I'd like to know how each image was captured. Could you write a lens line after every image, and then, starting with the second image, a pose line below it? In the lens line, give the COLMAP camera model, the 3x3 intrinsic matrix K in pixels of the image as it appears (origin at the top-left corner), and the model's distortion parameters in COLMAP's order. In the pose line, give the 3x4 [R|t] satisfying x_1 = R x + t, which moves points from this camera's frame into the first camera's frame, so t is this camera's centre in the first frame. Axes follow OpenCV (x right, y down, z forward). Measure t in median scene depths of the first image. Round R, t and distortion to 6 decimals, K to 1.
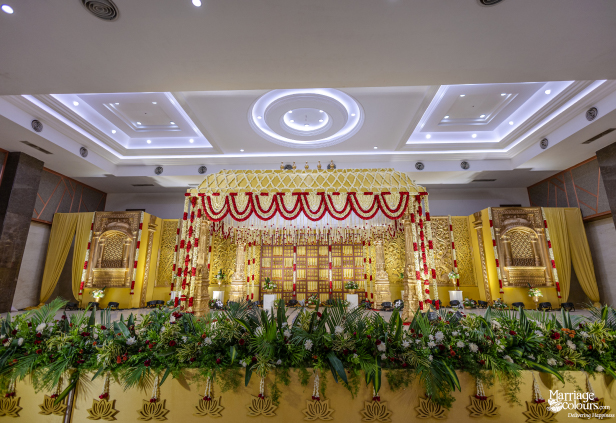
lens RADIAL K [[296.7, 0, 308.2], [0, 296.7, 213.5], [0, 0, 1]] dist [0.002406, 0.000113]
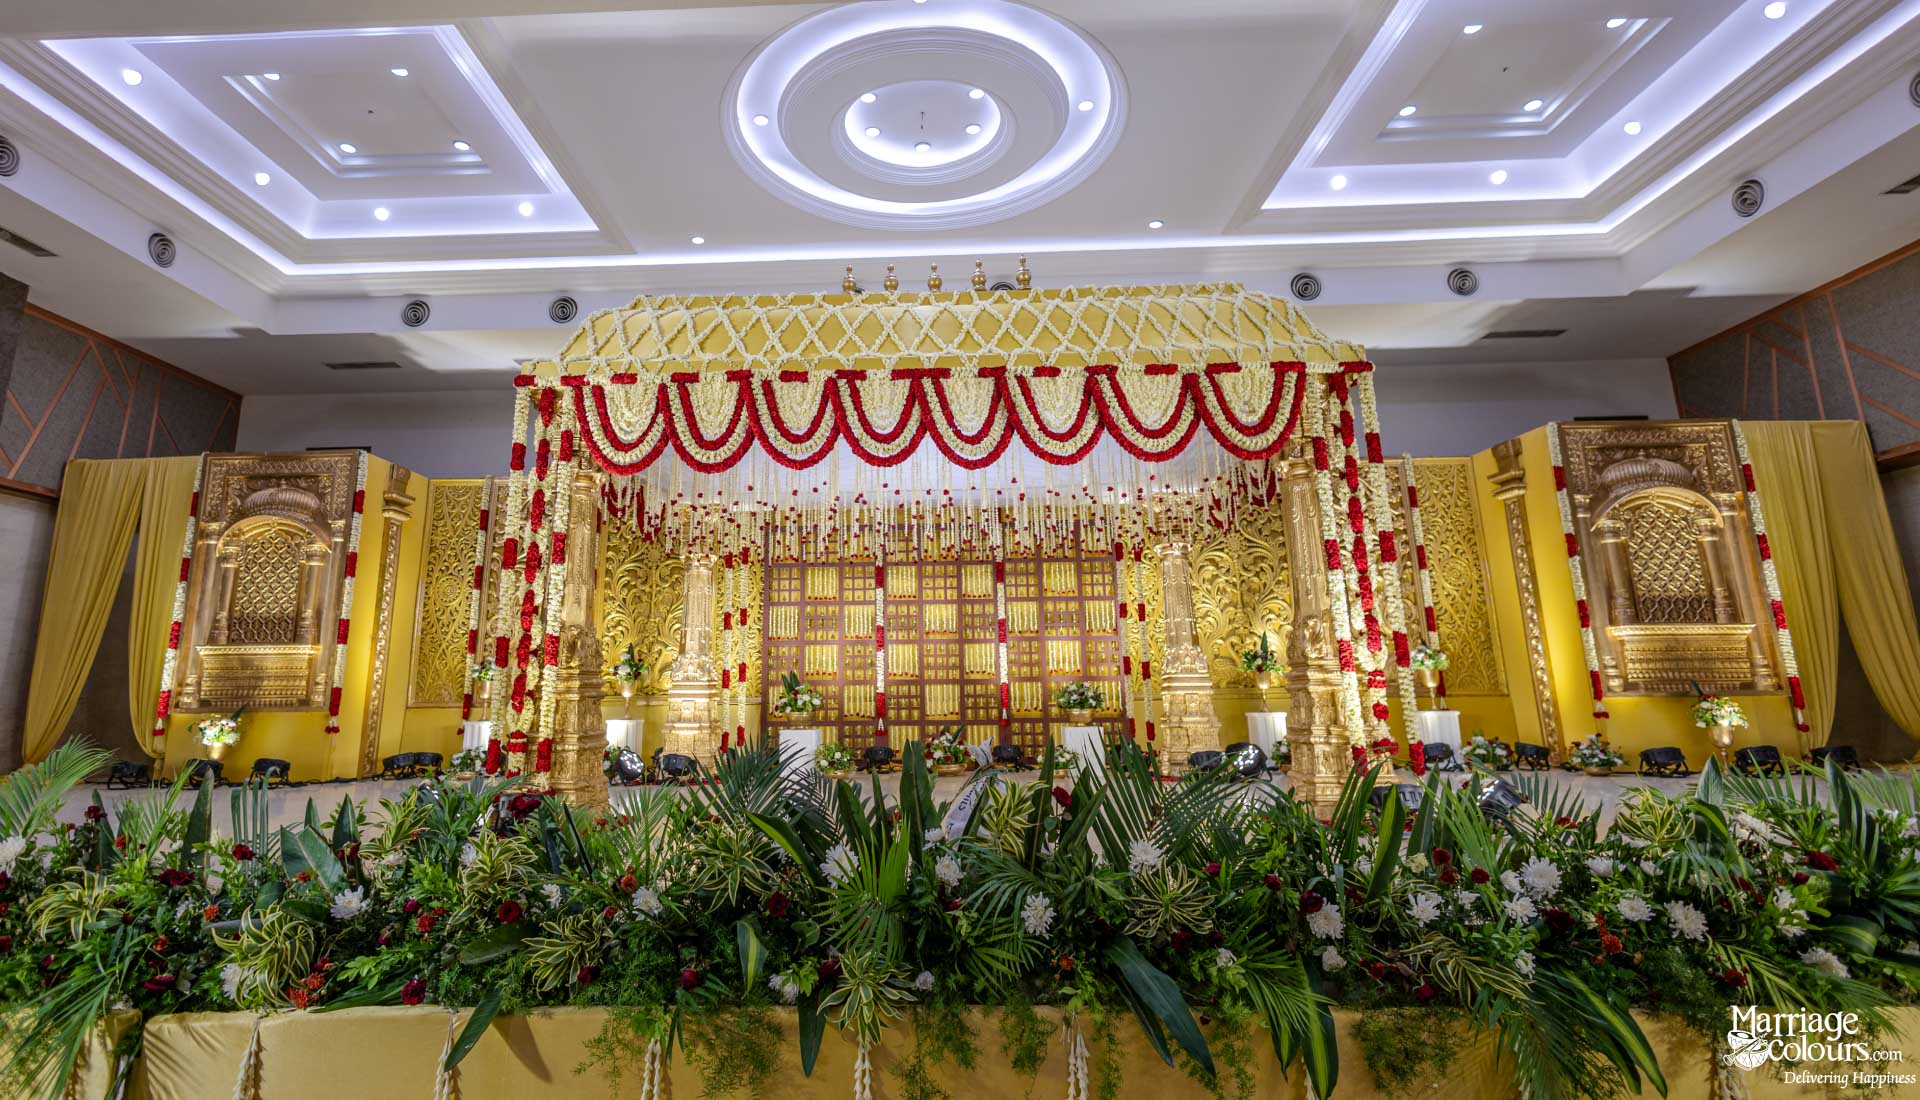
lens RADIAL K [[968.4, 0, 884.2], [0, 968.4, 476.2], [0, 0, 1]] dist [0.000340, -0.000340]
pose [[0.999891, -0.011342, -0.009466, -0.035750], [0.011420, 0.999901, 0.008195, 0.016103], [0.009372, -0.008303, 0.999922, 0.048642]]
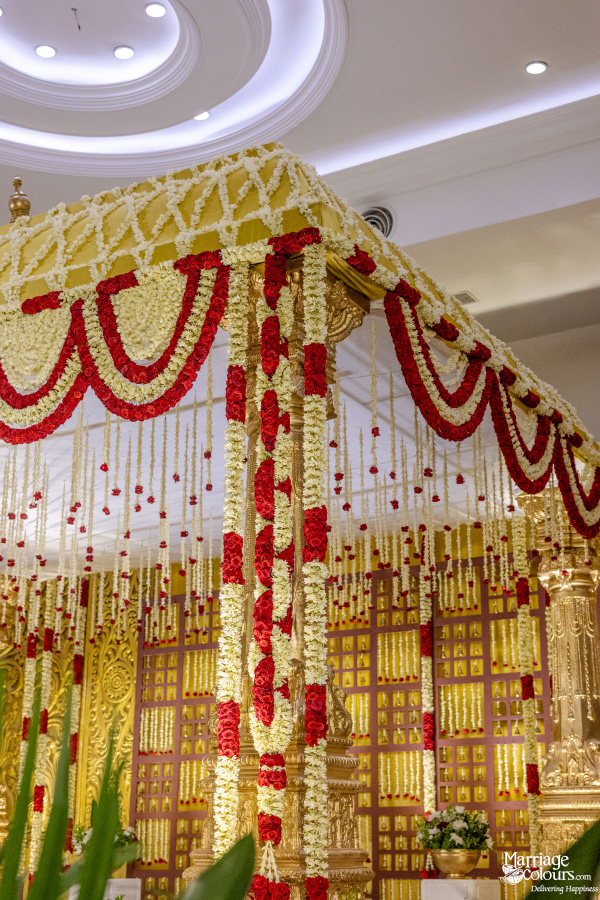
lens RADIAL K [[1344.5, 0, 300.0], [0, 1344.5, 450.0], [0, 0, 1]] dist [0.005852, 0.000906]
pose [[0.880872, -0.139763, -0.452251, 0.477994], [0.107924, 0.989552, -0.095601, 0.081889], [0.460887, 0.035403, 0.886752, 0.219260]]
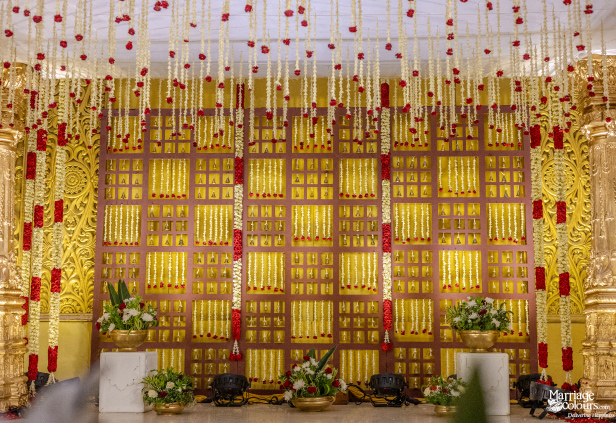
lens RADIAL K [[890.9, 0, 304.8], [0, 890.9, 211.3], [0, 0, 1]] dist [0.021510, 0.039828]
pose [[0.999987, 0.004503, 0.002512, 0.007320], [-0.004737, 0.994723, 0.102485, 0.092631], [-0.002038, -0.102496, 0.994731, 0.322394]]
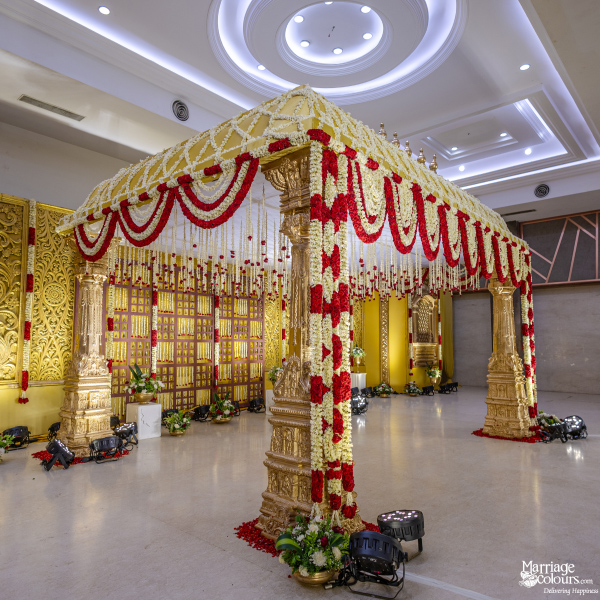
lens RADIAL K [[463.5, 0, 289.8], [0, 463.5, 300.0], [0, 0, 1]] dist [0.020528, 0.001879]
pose [[0.637431, 0.074432, 0.766904, -0.528230], [-0.185487, 0.980876, 0.058973, 0.052899], [-0.747848, -0.179841, 0.639046, 0.465732]]
